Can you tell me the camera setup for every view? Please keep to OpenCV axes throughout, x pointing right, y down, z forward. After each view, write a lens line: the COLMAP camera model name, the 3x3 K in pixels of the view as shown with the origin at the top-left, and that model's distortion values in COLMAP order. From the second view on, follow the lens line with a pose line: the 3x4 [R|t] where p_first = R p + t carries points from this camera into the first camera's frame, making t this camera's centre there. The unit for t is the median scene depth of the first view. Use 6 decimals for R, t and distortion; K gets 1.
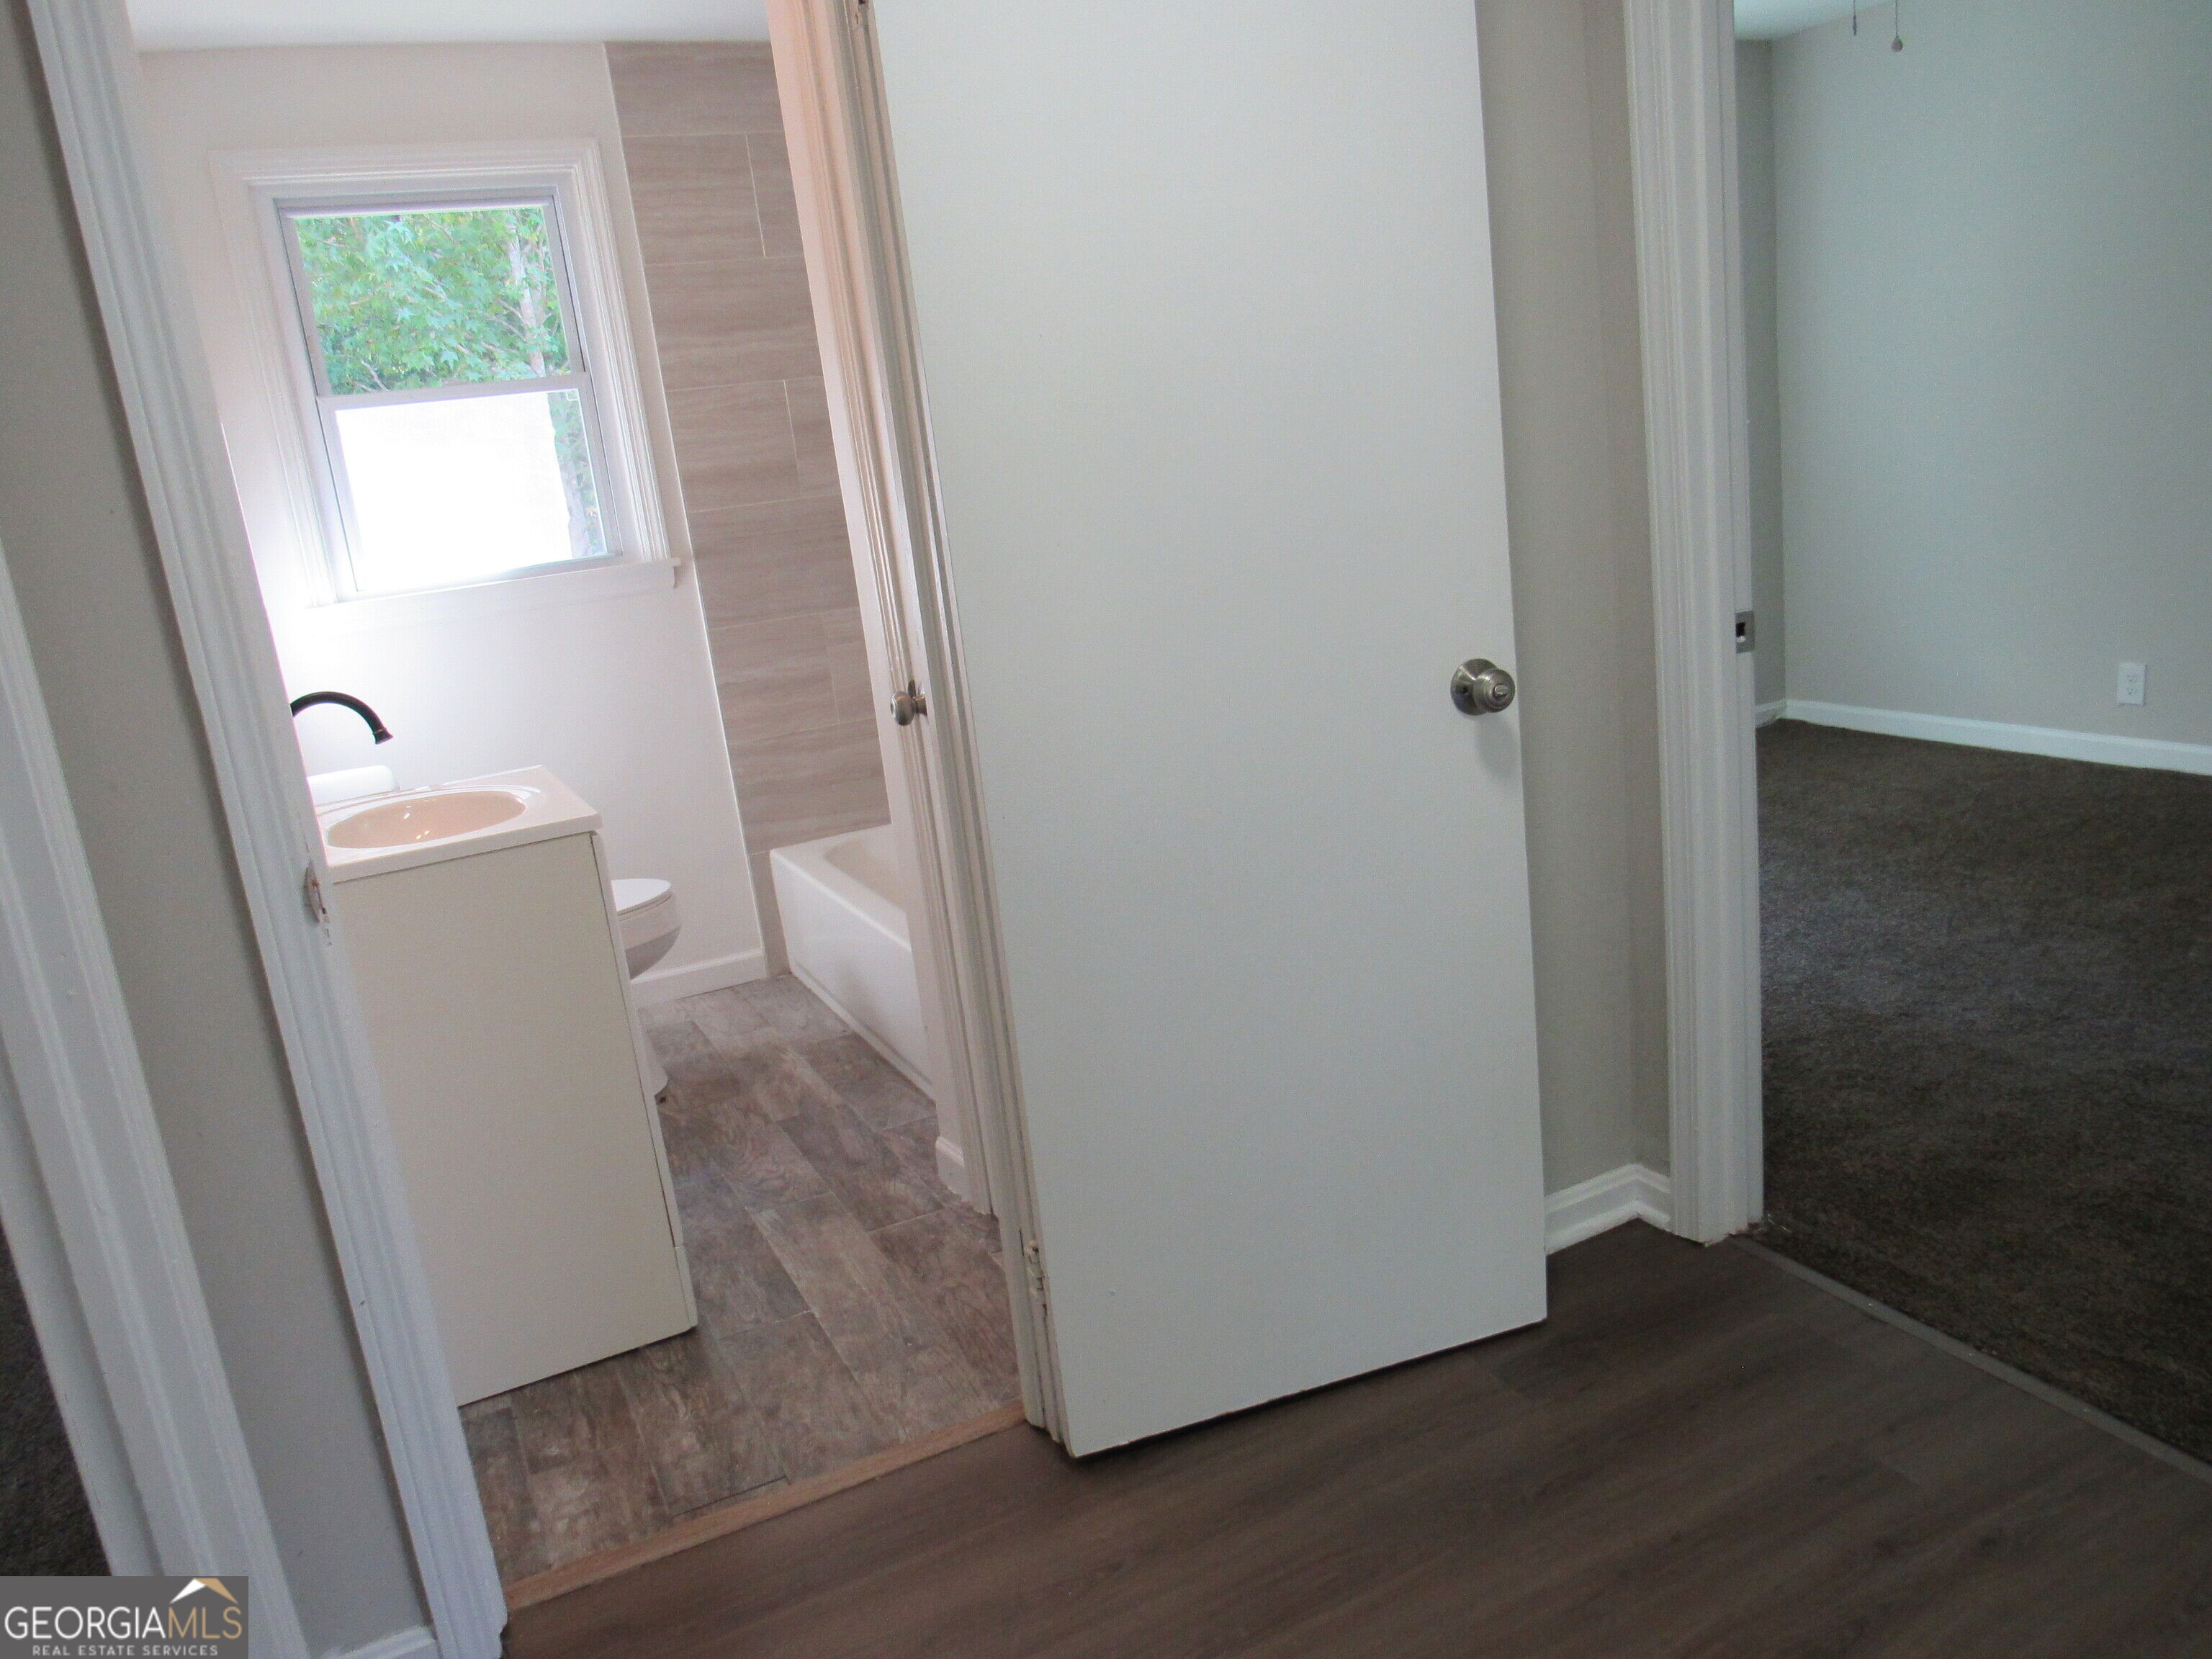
lens RADIAL K [[1561.1, 0, 1109.0], [0, 1561.1, 825.2], [0, 0, 1]] dist [-0.030419, 0.005211]
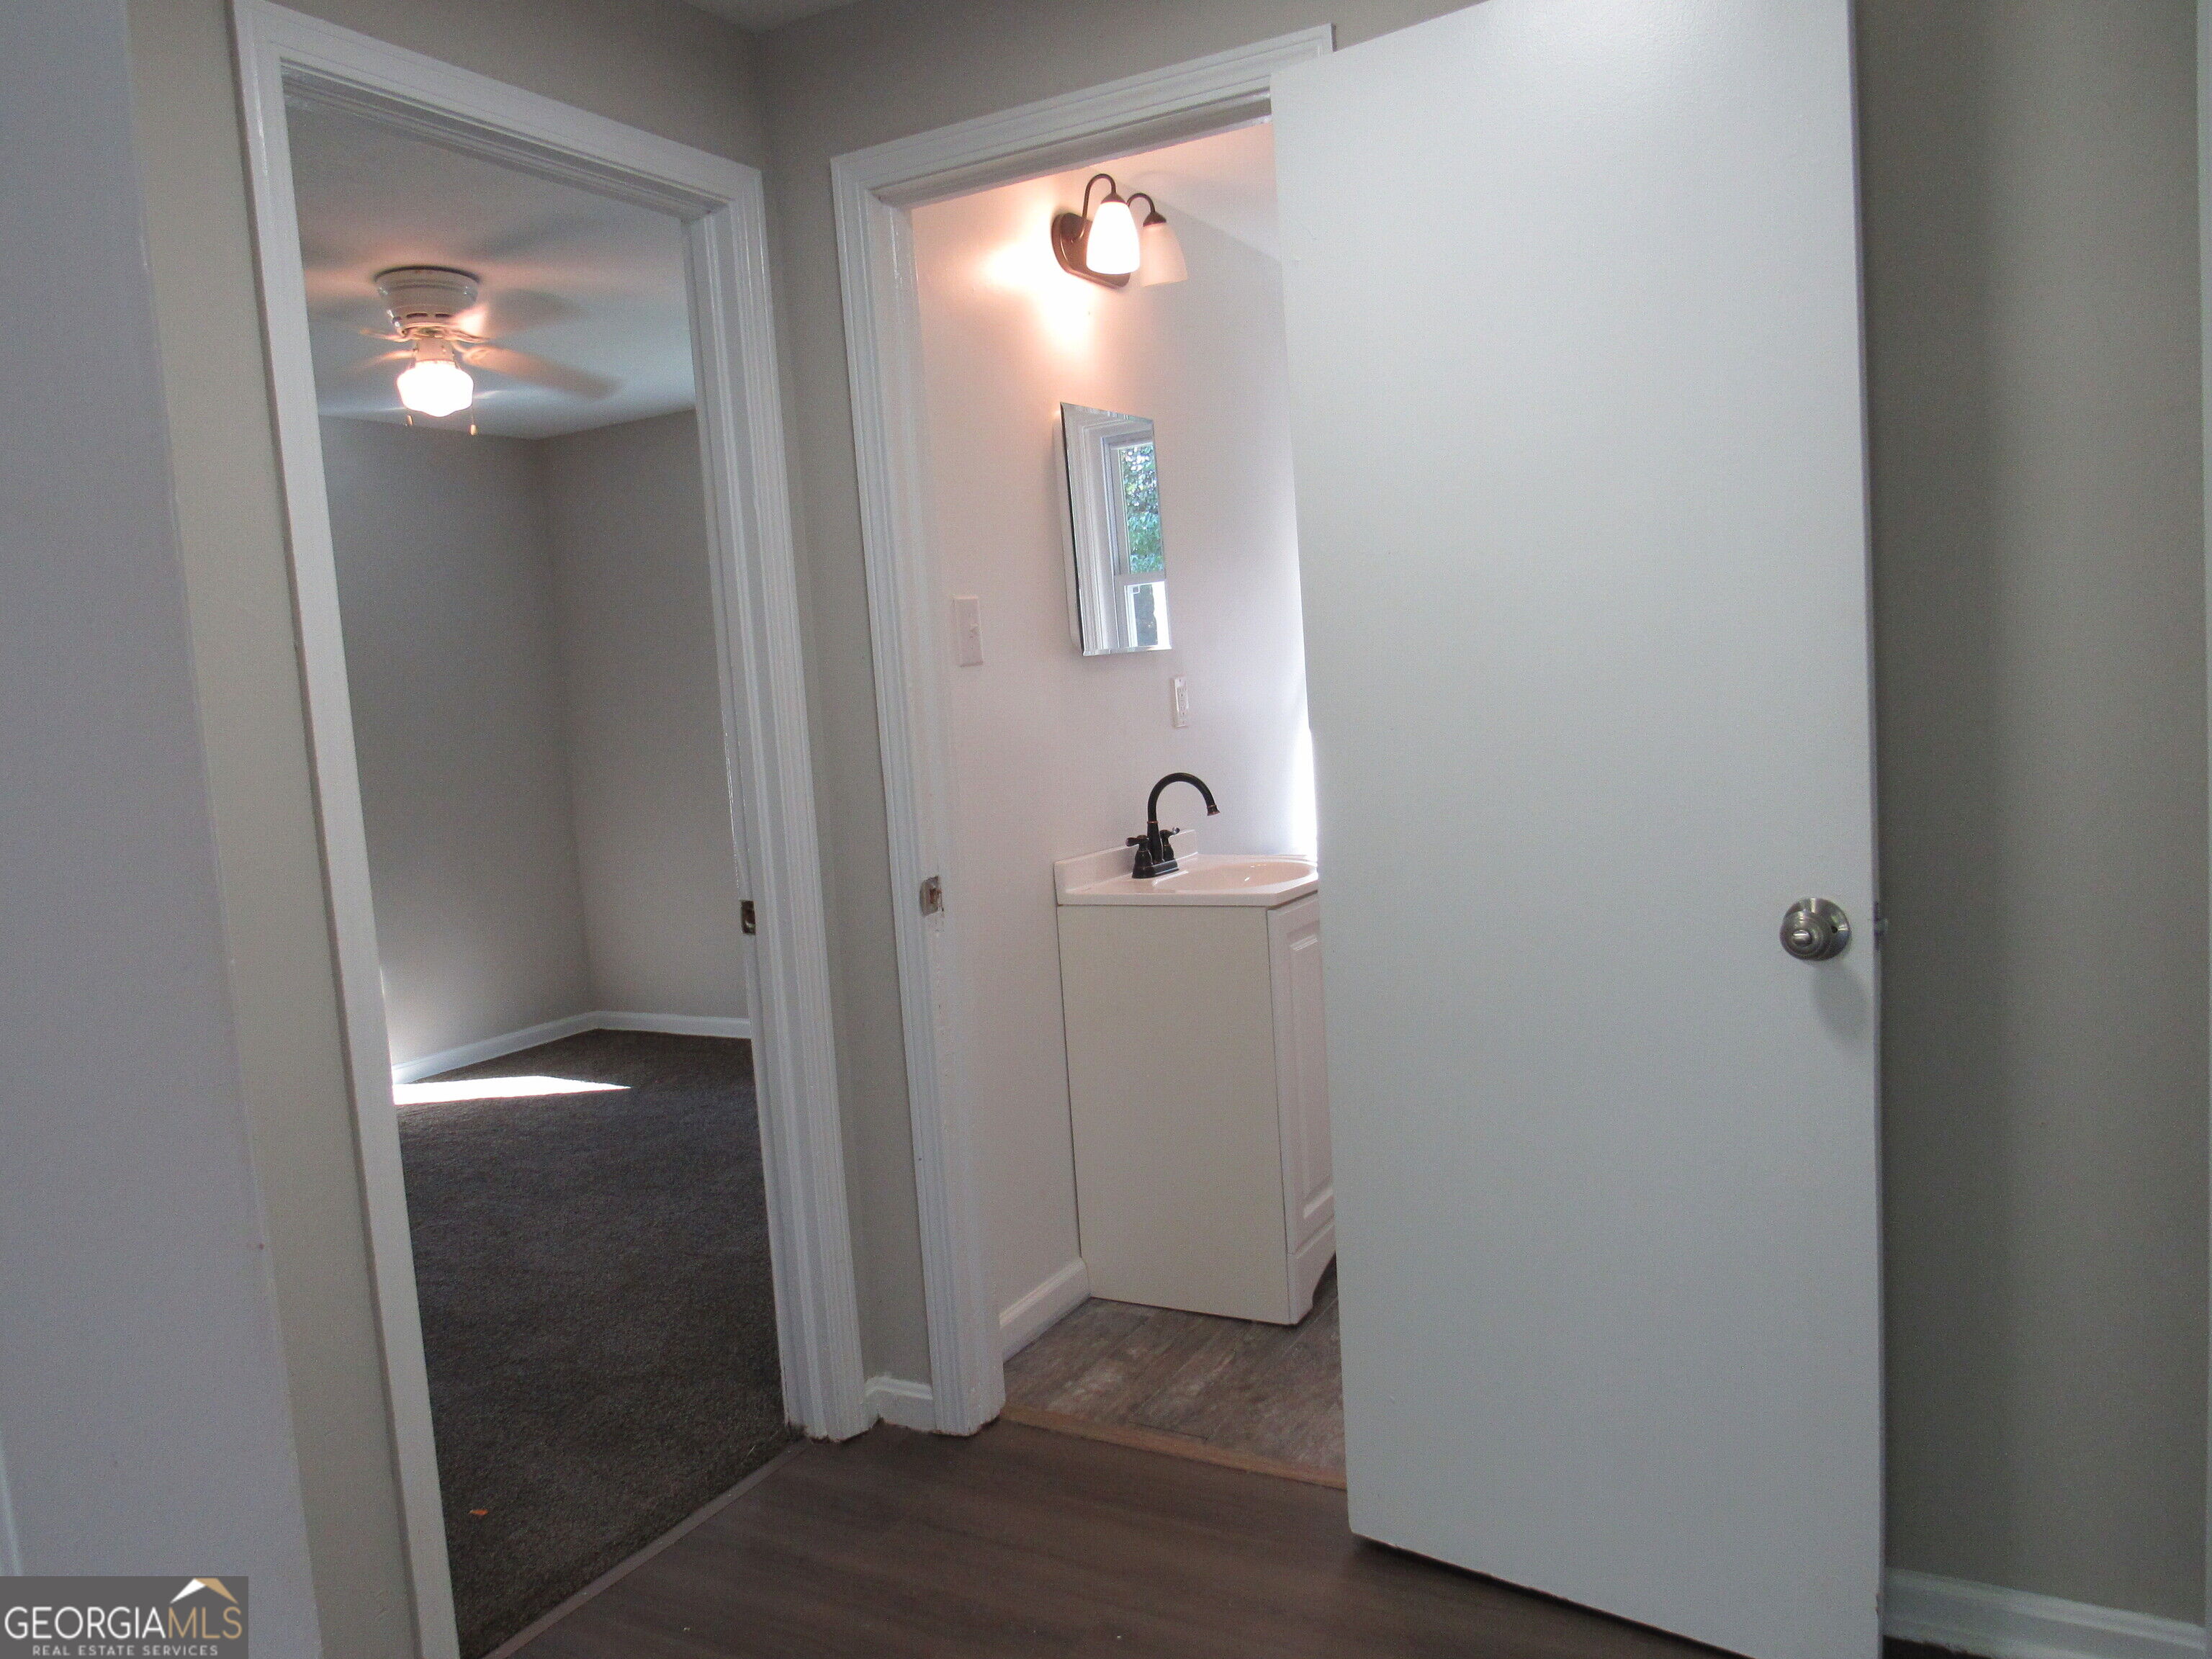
lens RADIAL K [[1579.2, 0, 1095.7], [0, 1579.2, 828.6], [0, 0, 1]] dist [-0.024345, 0.012394]
pose [[0.570733, 0.151434, -0.807051, 0.358690], [-0.185296, 0.981248, 0.053082, -0.058418], [0.799956, 0.119248, 0.588090, 0.065026]]
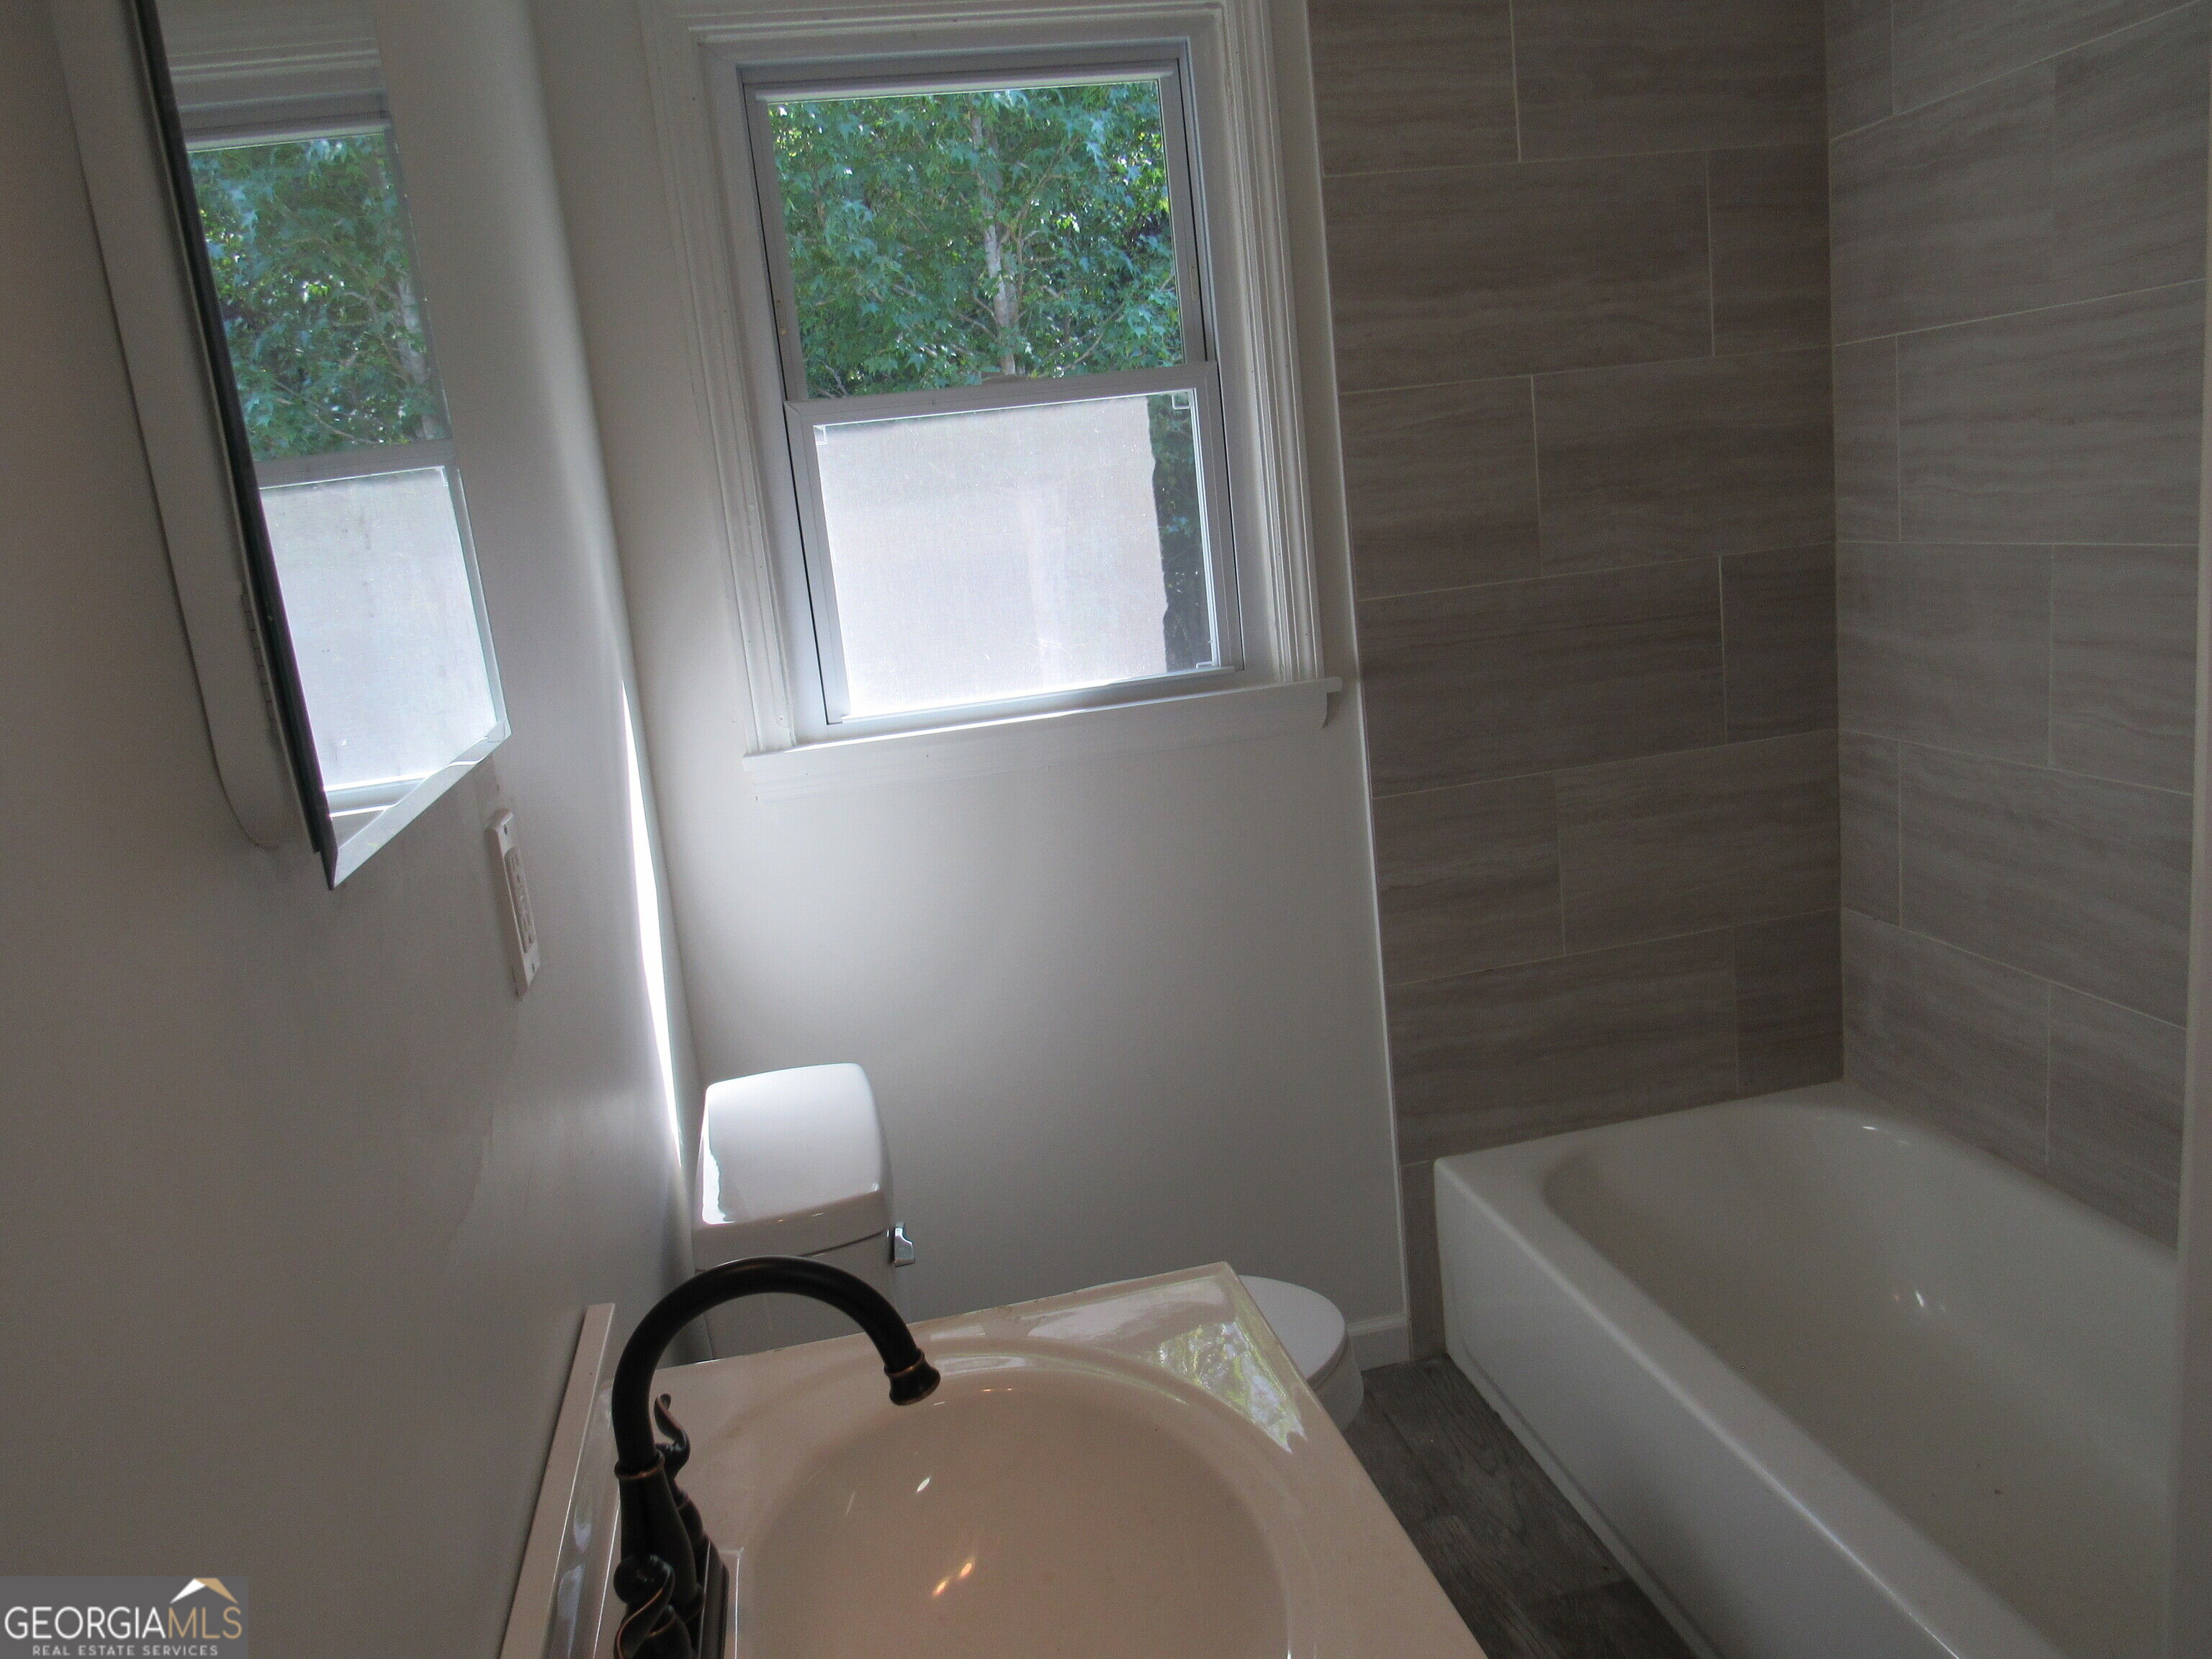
lens RADIAL K [[1574.8, 0, 1097.6], [0, 1574.8, 834.2], [0, 0, 1]] dist [-0.032801, 0.010703]
pose [[0.965745, 0.064632, -0.251316, -0.211979], [-0.065083, 0.997858, 0.006526, -0.111543], [0.251200, 0.010054, 0.967883, 0.405702]]
